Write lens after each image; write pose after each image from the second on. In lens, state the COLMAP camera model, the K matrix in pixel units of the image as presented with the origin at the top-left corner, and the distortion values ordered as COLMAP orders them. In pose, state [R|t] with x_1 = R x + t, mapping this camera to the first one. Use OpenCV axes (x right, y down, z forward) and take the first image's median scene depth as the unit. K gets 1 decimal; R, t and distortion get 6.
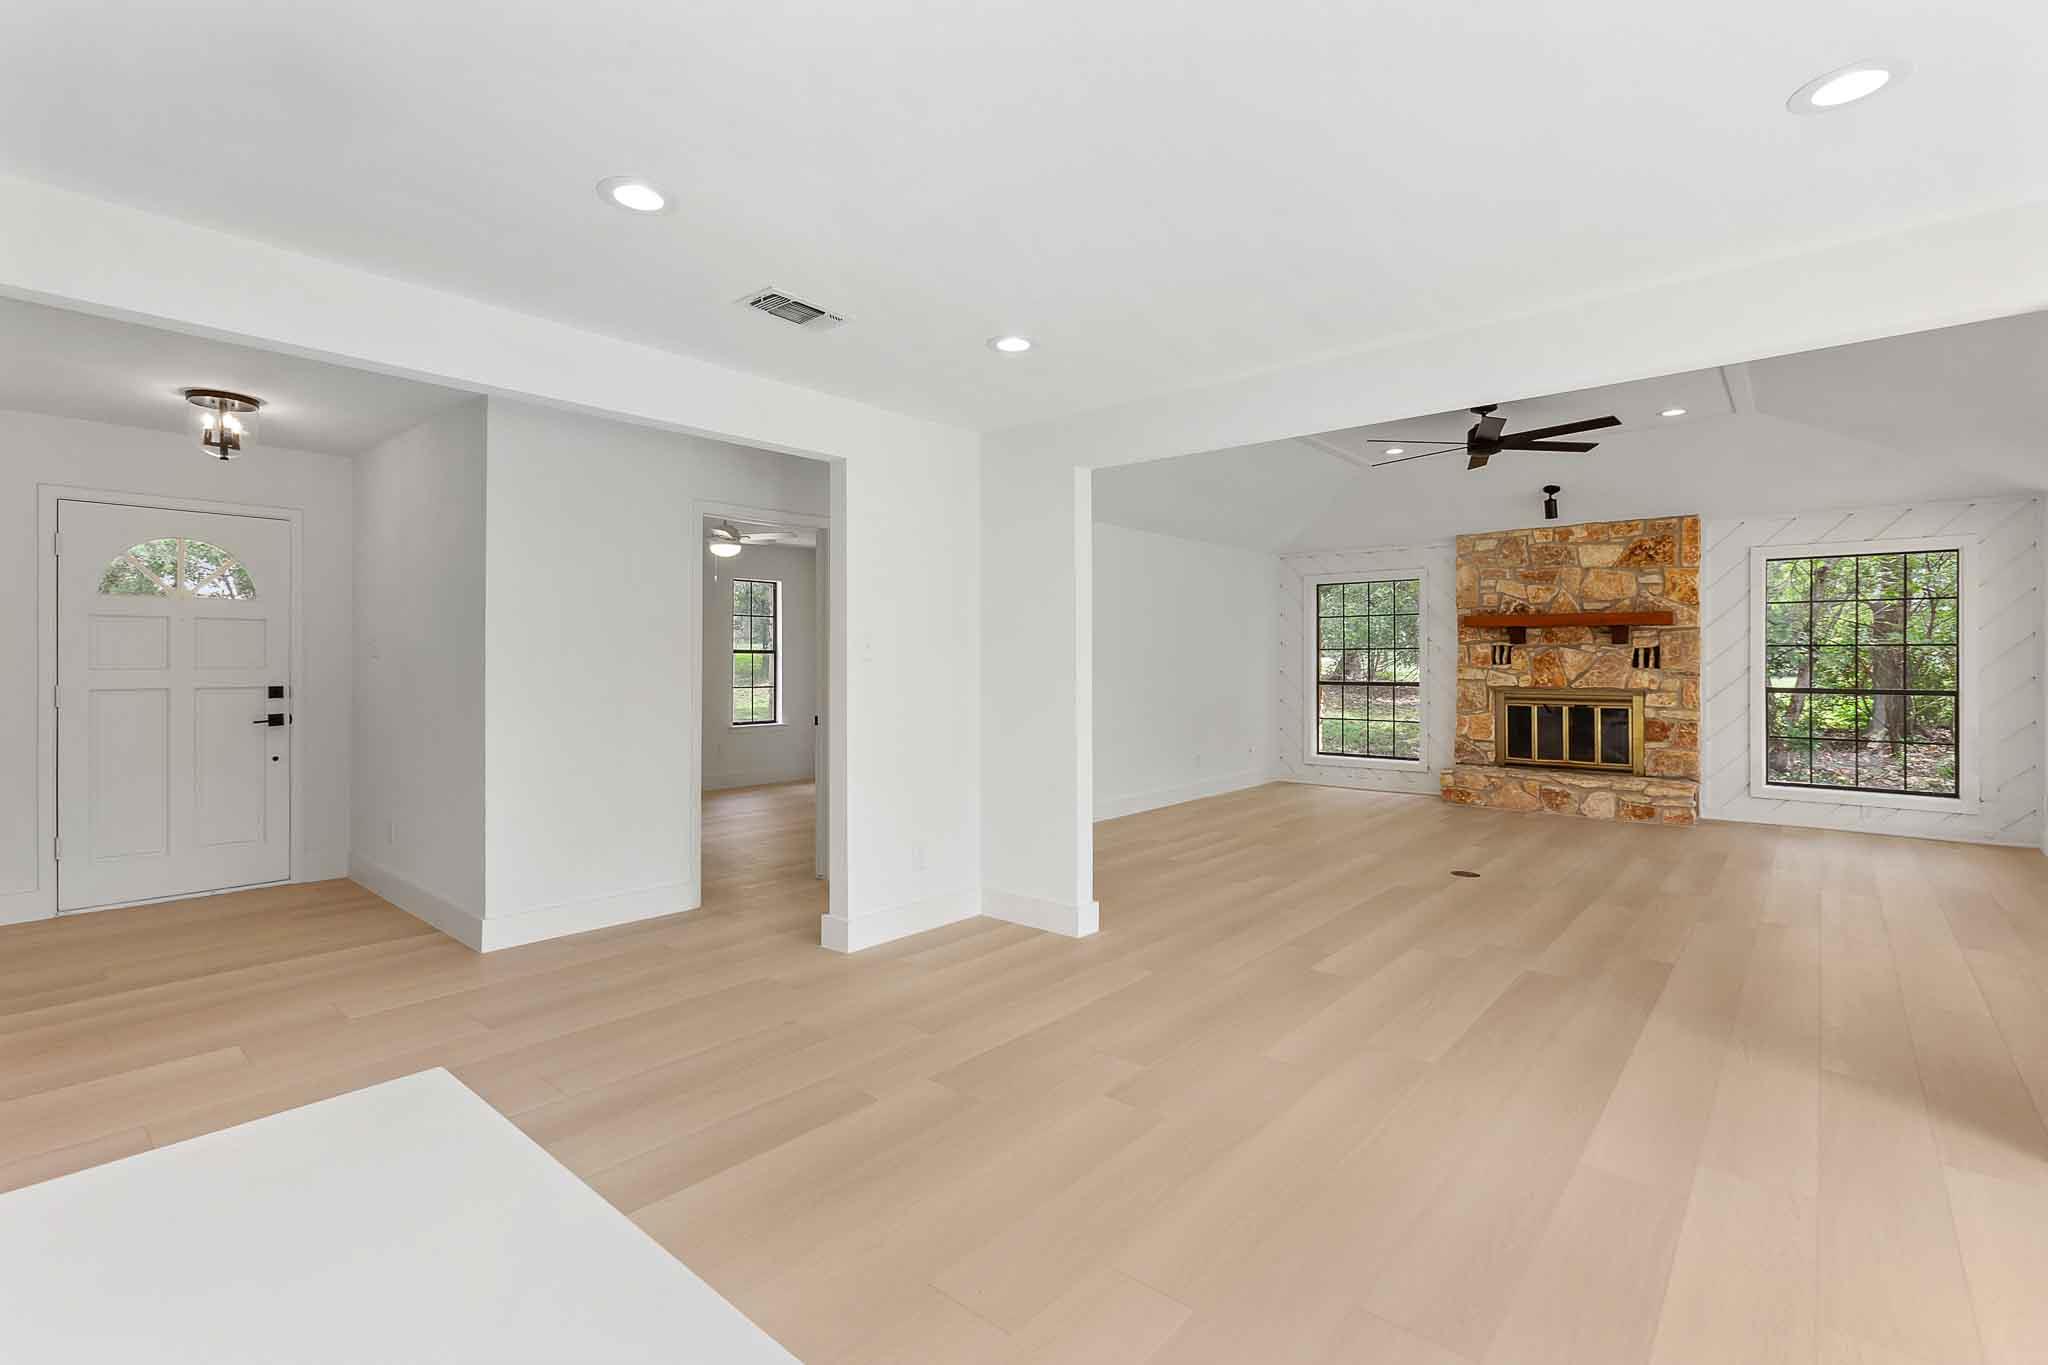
lens RADIAL K [[940.7, 0, 1014.5], [0, 940.7, 657.0], [0, 0, 1]] dist [0.000069, 0.010813]
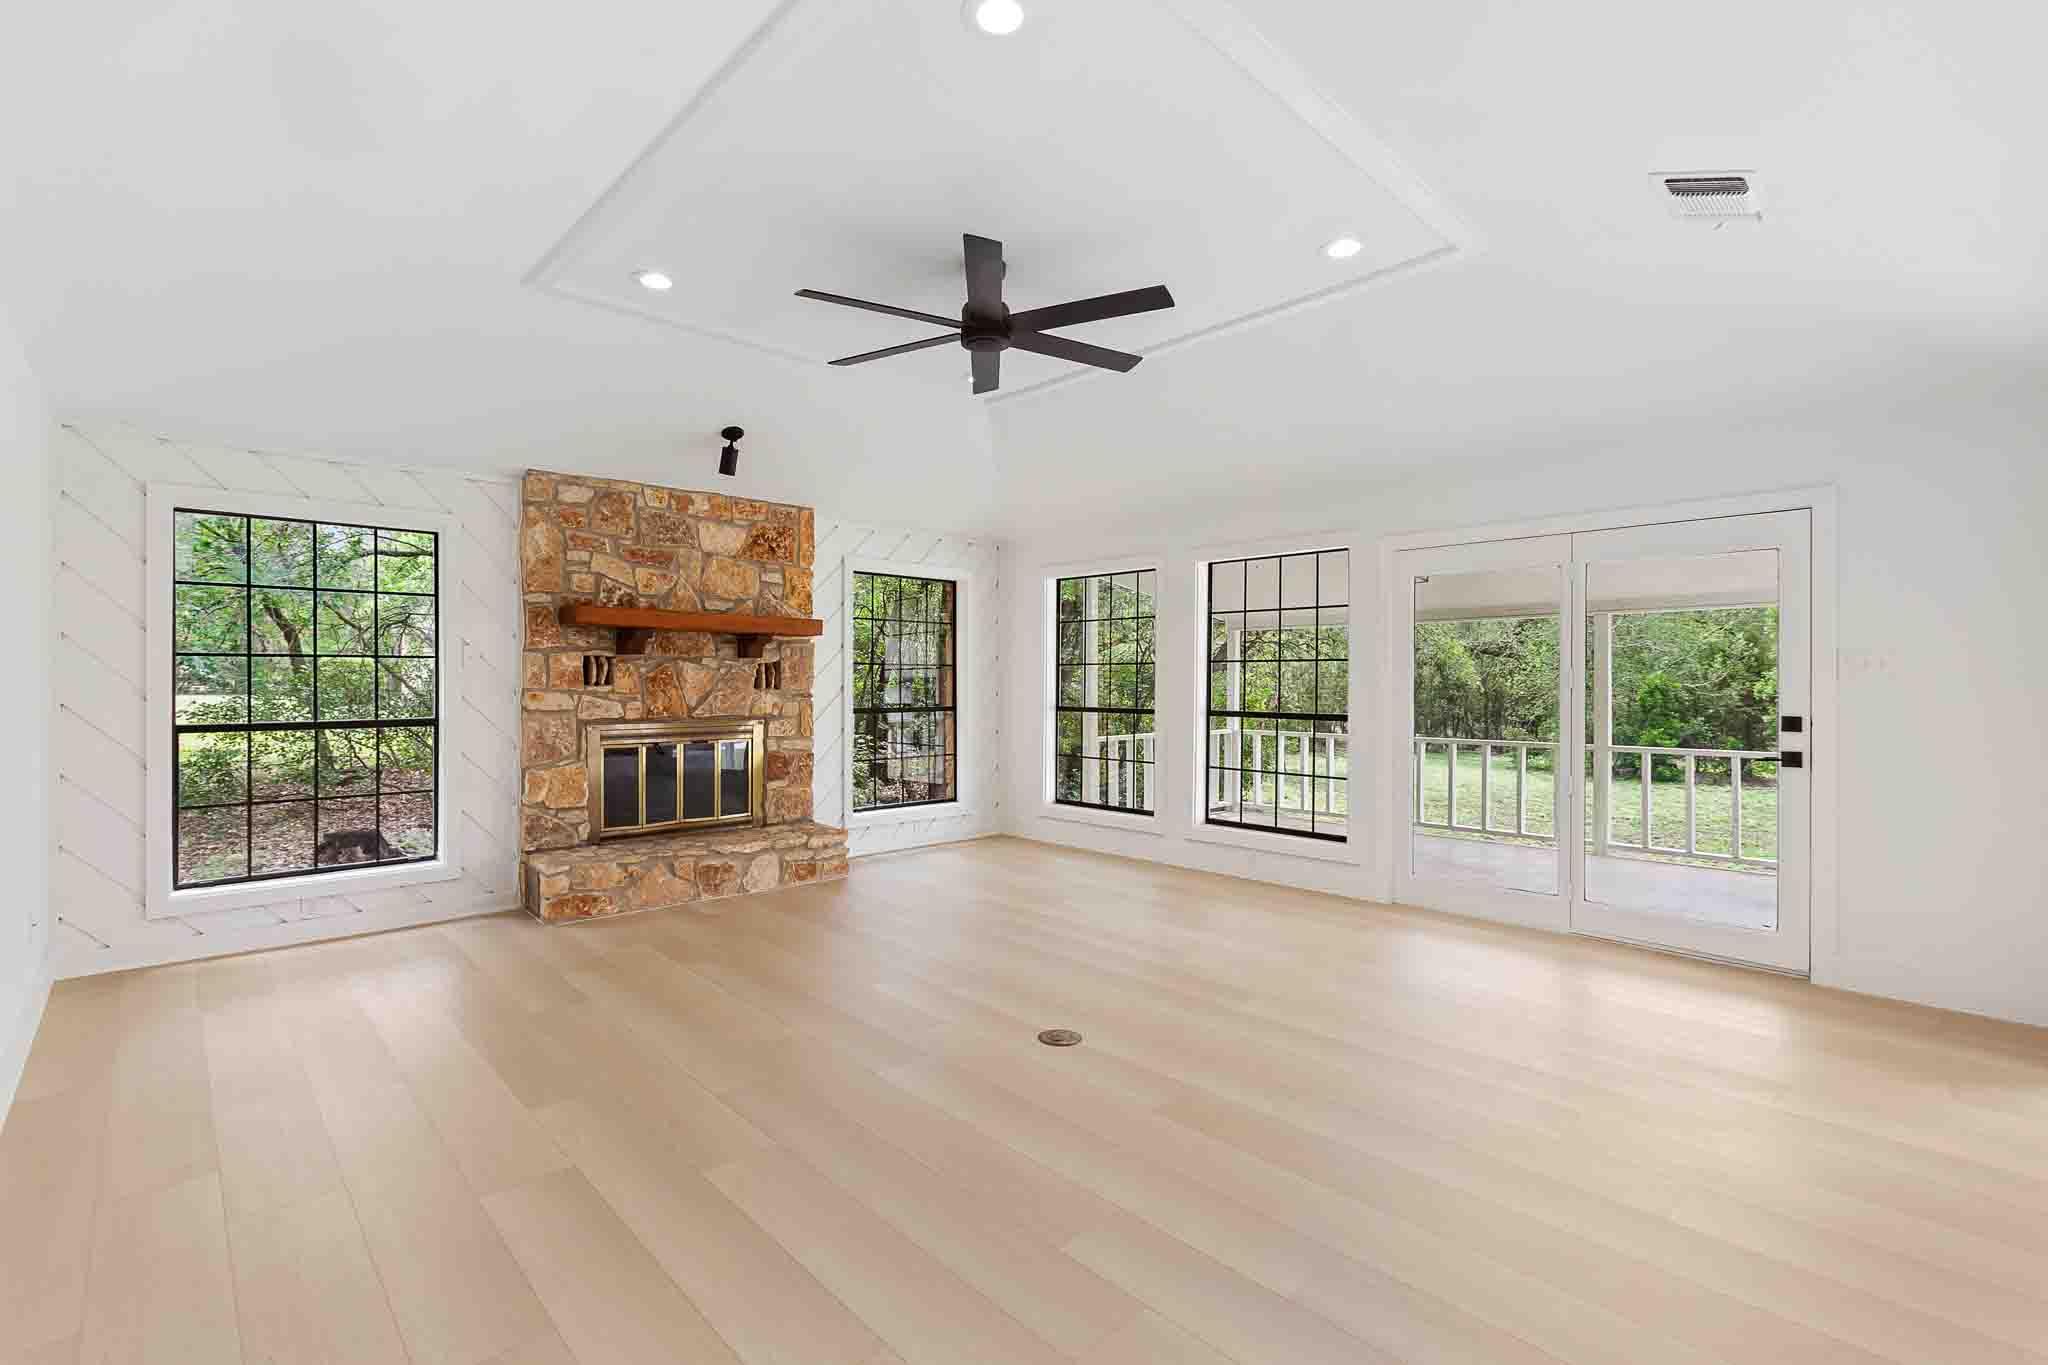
lens RADIAL K [[907.7, 0, 1010.5], [0, 907.7, 674.9], [0, 0, 1]] dist [-0.033525, -0.000035]
pose [[0.106189, 0.004721, 0.994335, -0.067402], [-0.004531, 0.999981, -0.004263, 0.002196], [-0.994336, -0.004053, 0.106209, 0.701504]]
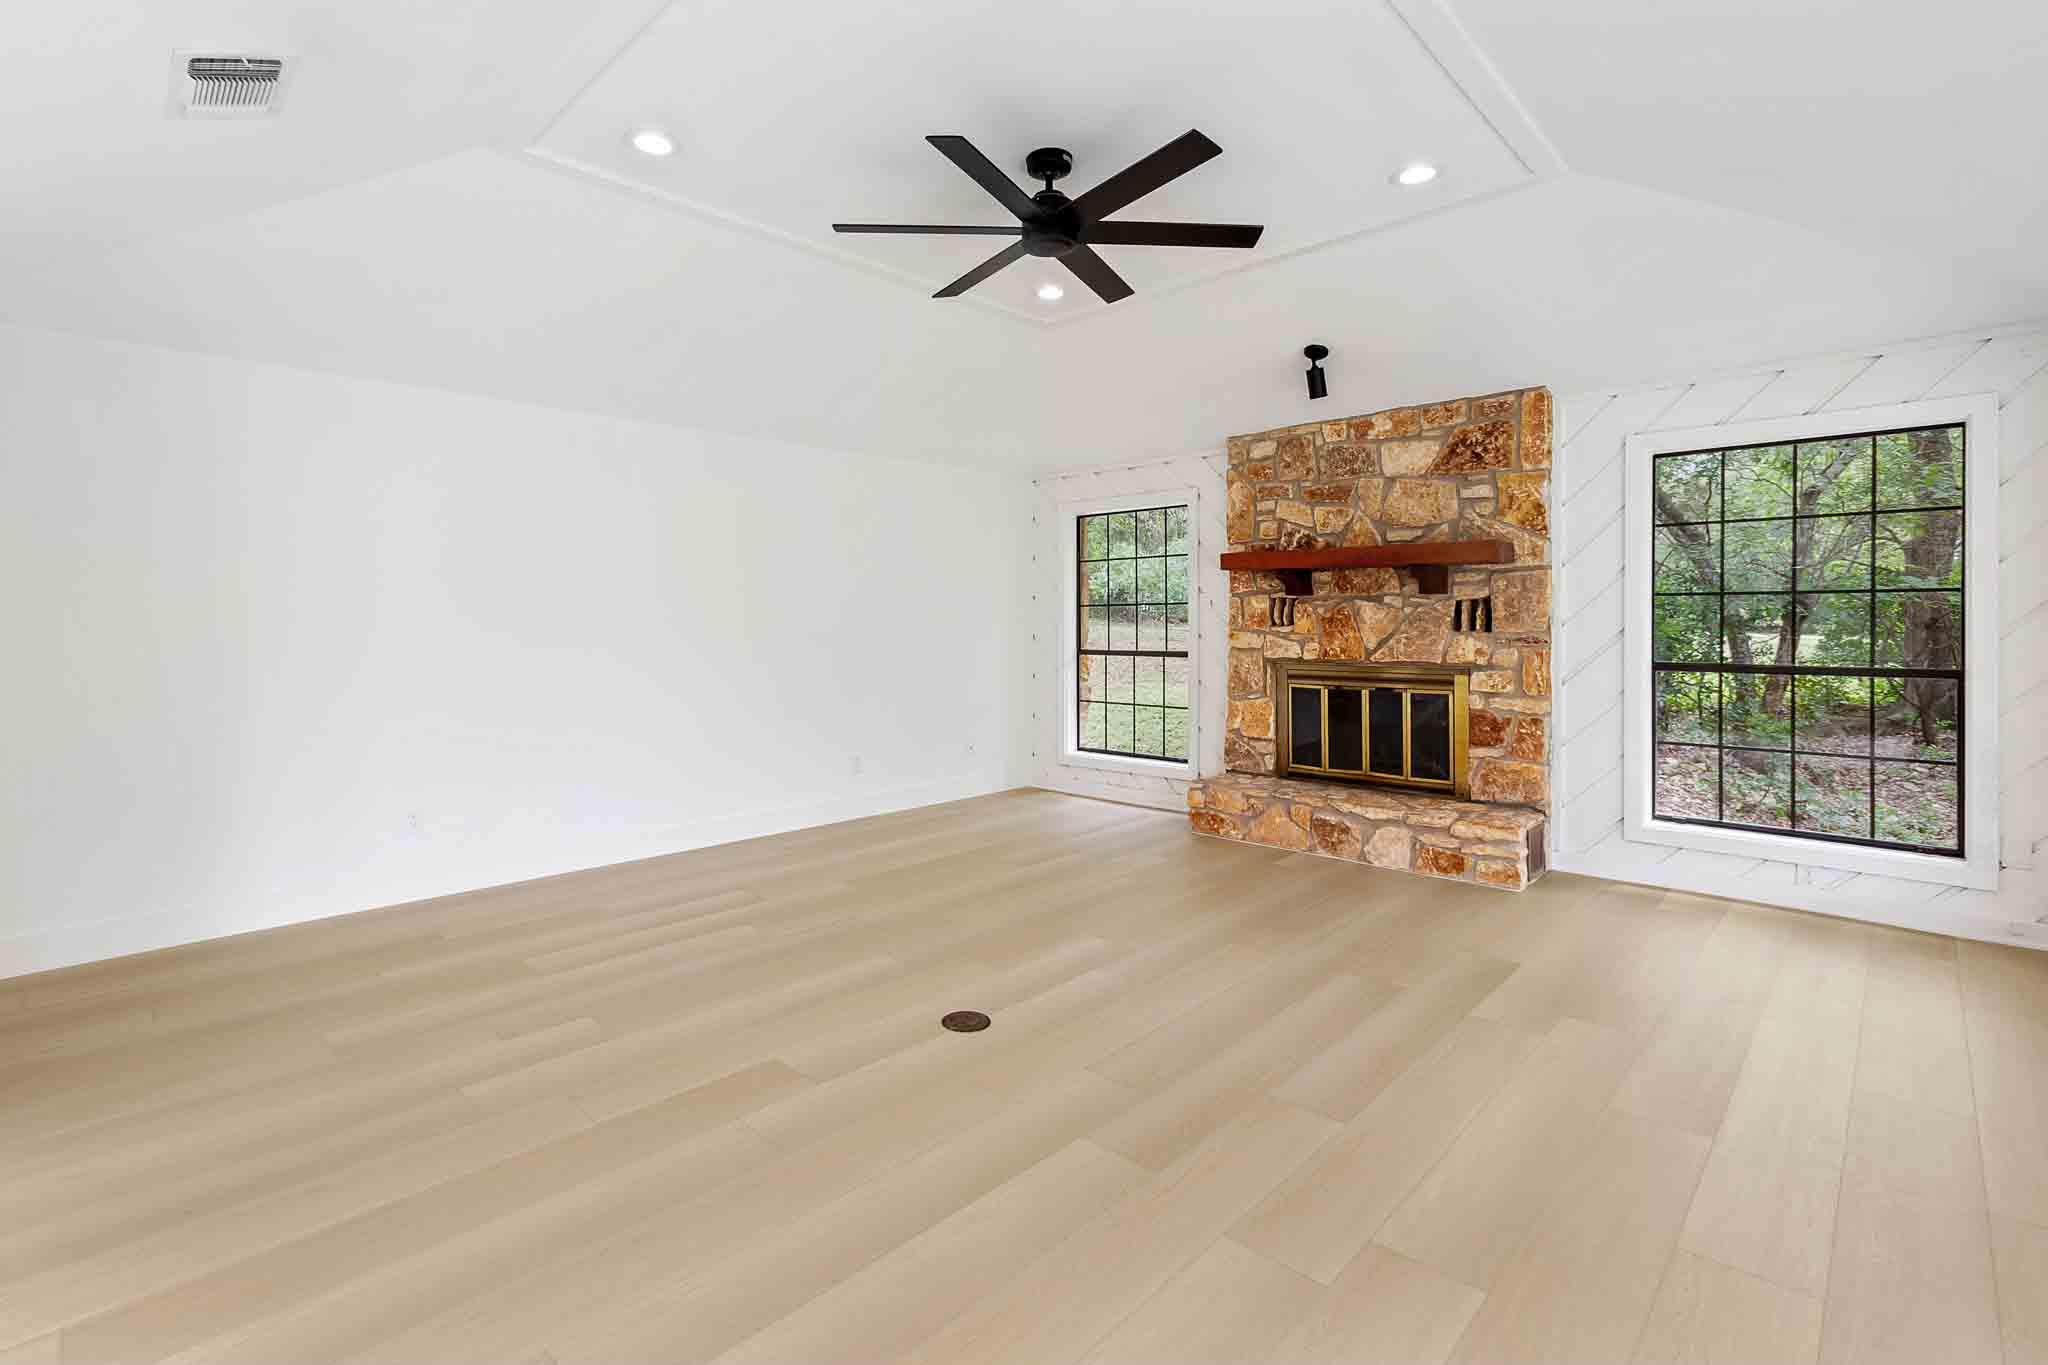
lens RADIAL K [[951.1, 0, 1020.3], [0, 951.1, 620.8], [0, 0, 1]] dist [0.020063, 0.000562]
pose [[0.998858, -0.003427, -0.047650, 0.388038], [0.003561, 0.999990, 0.002733, 0.001756], [0.047641, -0.002899, 0.998860, 0.332859]]
